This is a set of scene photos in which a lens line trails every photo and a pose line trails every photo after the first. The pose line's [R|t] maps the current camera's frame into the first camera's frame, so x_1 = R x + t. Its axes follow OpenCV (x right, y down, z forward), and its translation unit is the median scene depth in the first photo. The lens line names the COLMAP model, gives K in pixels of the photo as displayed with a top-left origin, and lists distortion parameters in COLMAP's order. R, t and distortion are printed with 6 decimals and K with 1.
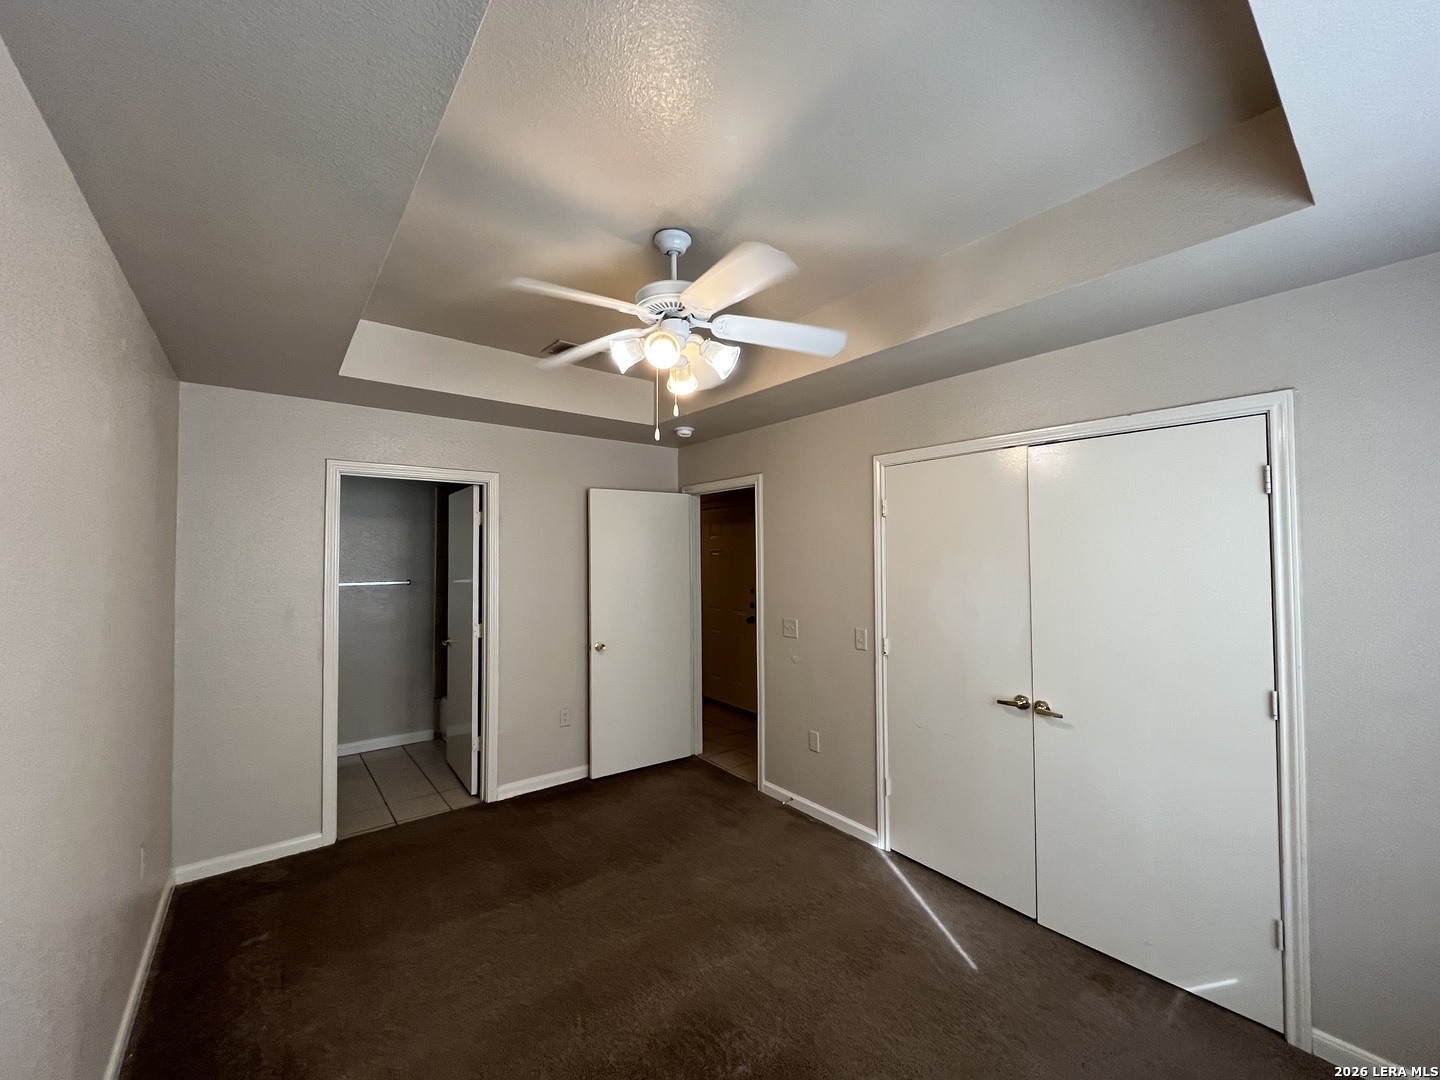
lens RADIAL K [[579.5, 0, 721.5], [0, 579.5, 543.3], [0, 0, 1]] dist [-0.000023, -0.000269]
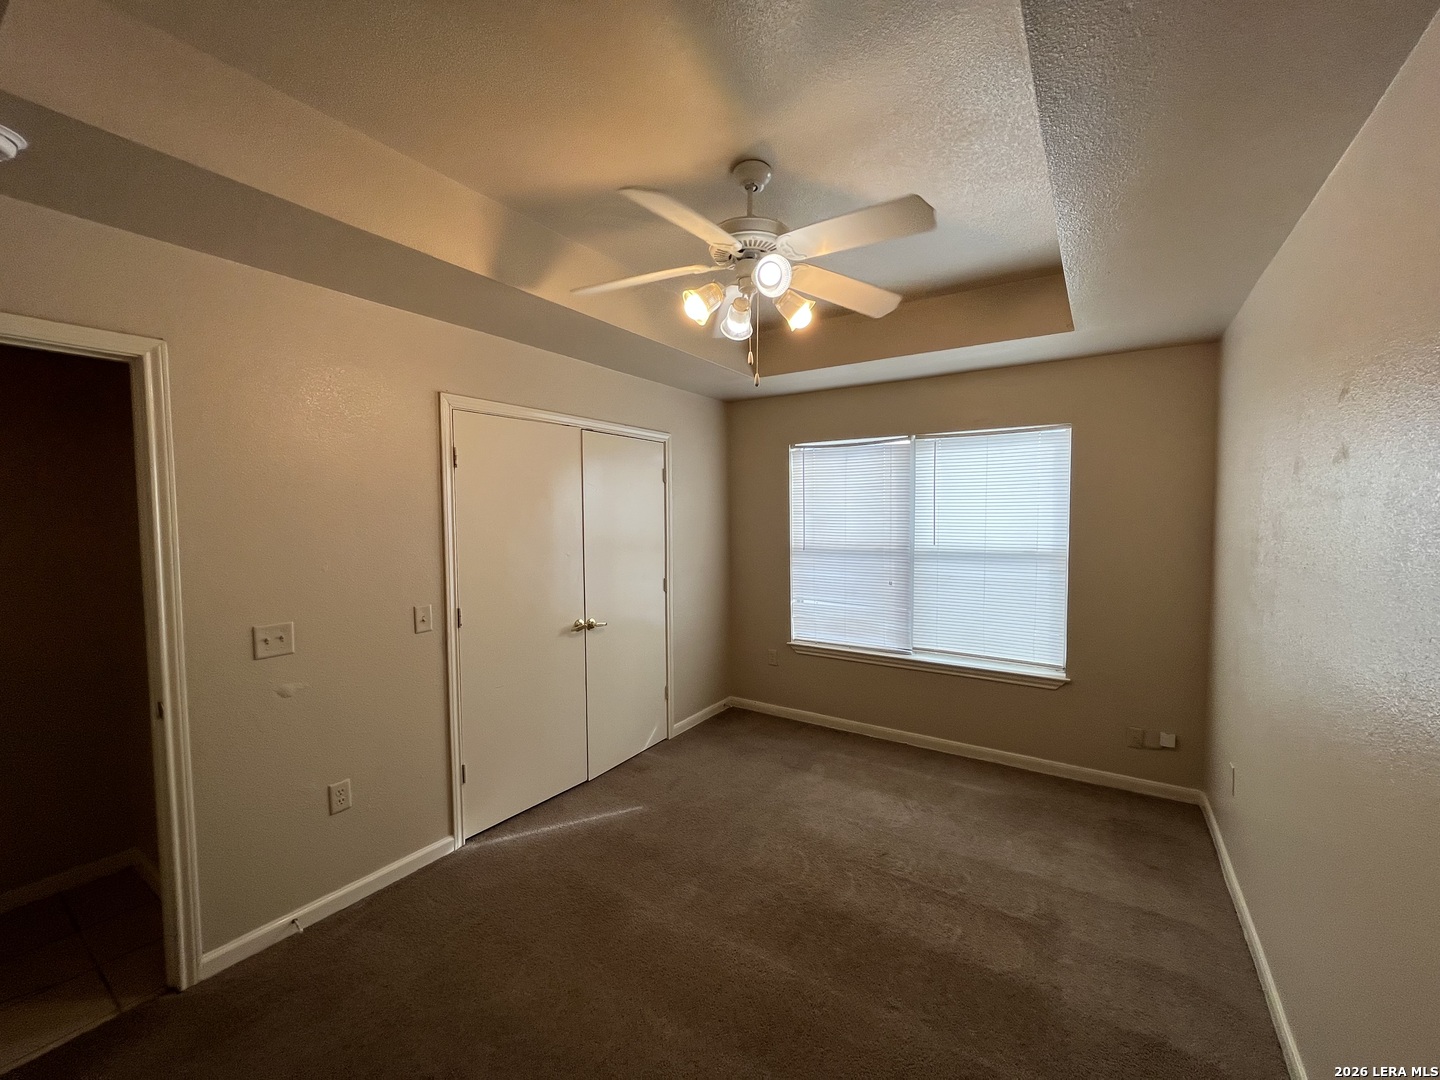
lens RADIAL K [[579.5, 0, 722.5], [0, 579.5, 538.5], [0, 0, 1]] dist [-0.000023, -0.000269]
pose [[-0.314462, -0.033763, 0.948669, -0.661842], [-0.010229, 0.999430, 0.032179, 0.027226], [-0.949215, 0.000415, -0.314628, 0.890719]]
